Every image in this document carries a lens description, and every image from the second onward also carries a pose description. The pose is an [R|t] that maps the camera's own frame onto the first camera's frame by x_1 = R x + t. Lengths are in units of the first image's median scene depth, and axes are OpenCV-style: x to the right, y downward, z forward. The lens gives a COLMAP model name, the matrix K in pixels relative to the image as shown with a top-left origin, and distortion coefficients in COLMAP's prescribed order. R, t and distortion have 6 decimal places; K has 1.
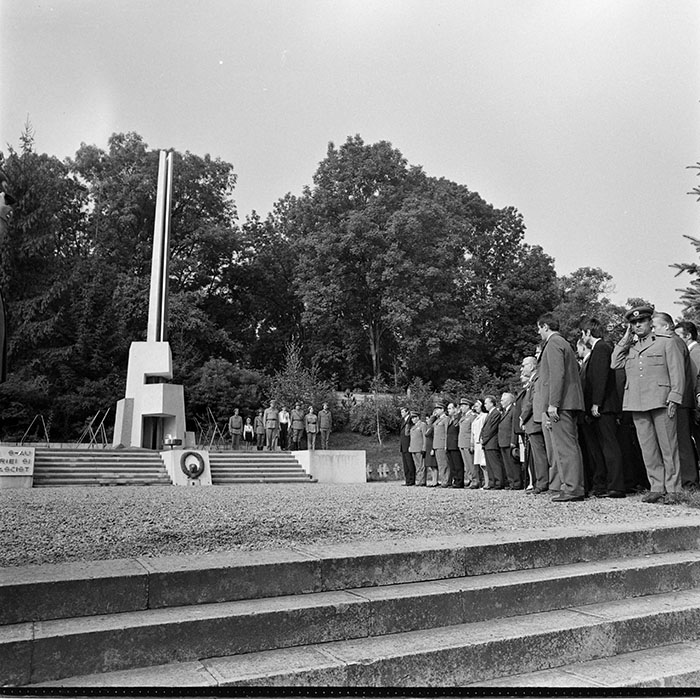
lens RADIAL K [[666.2, 0, 349.1], [0, 666.2, 346.1], [0, 0, 1]] dist [-0.106928, 0.116485]
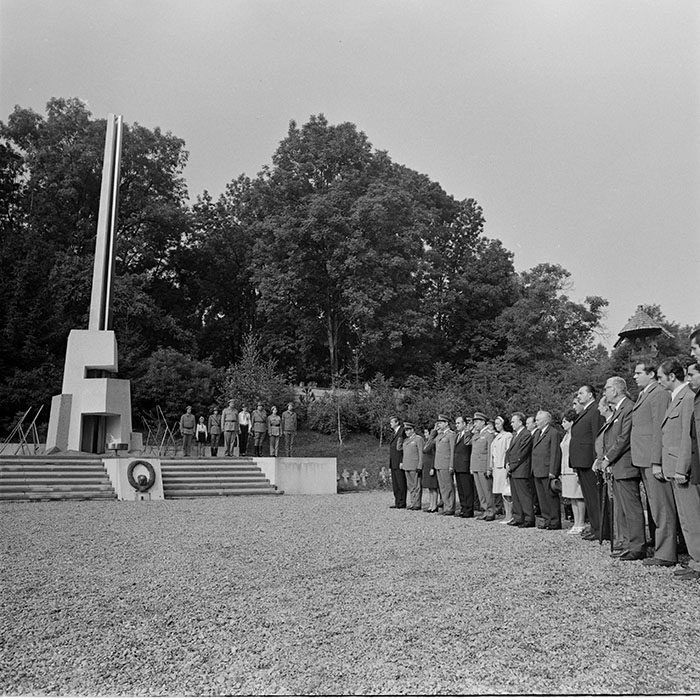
lens RADIAL K [[664.4, 0, 362.5], [0, 664.4, 349.1], [0, 0, 1]] dist [-0.117464, 0.143591]
pose [[0.994201, 0.024445, 0.104719, -0.018450], [-0.026672, 0.999446, 0.019917, -0.004317], [-0.104174, -0.022594, 0.994302, 0.052125]]
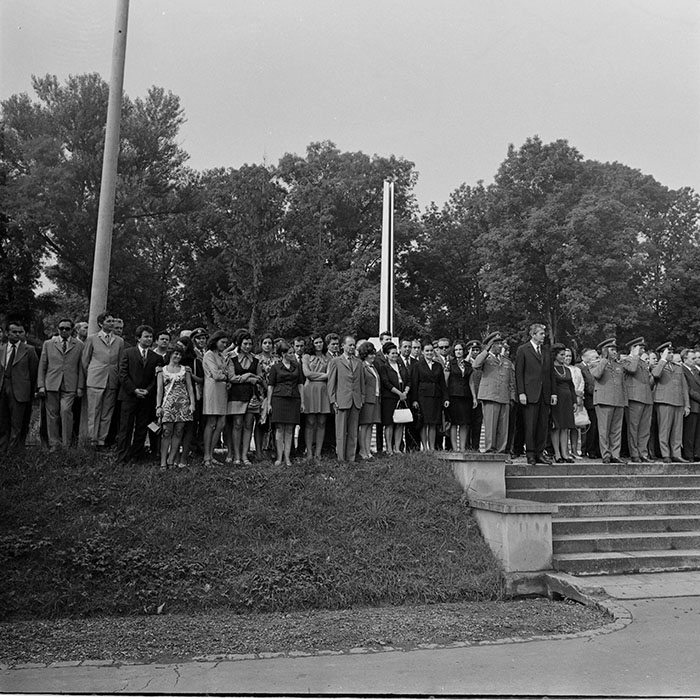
lens RADIAL K [[666.2, 0, 349.1], [0, 666.2, 346.1], [0, 0, 1]] dist [-0.106928, 0.116485]
pose [[0.972717, 0.001147, -0.231994, -0.035458], [0.008560, 0.999129, 0.040832, -0.021583], [0.231839, -0.041704, 0.971860, -0.130861]]
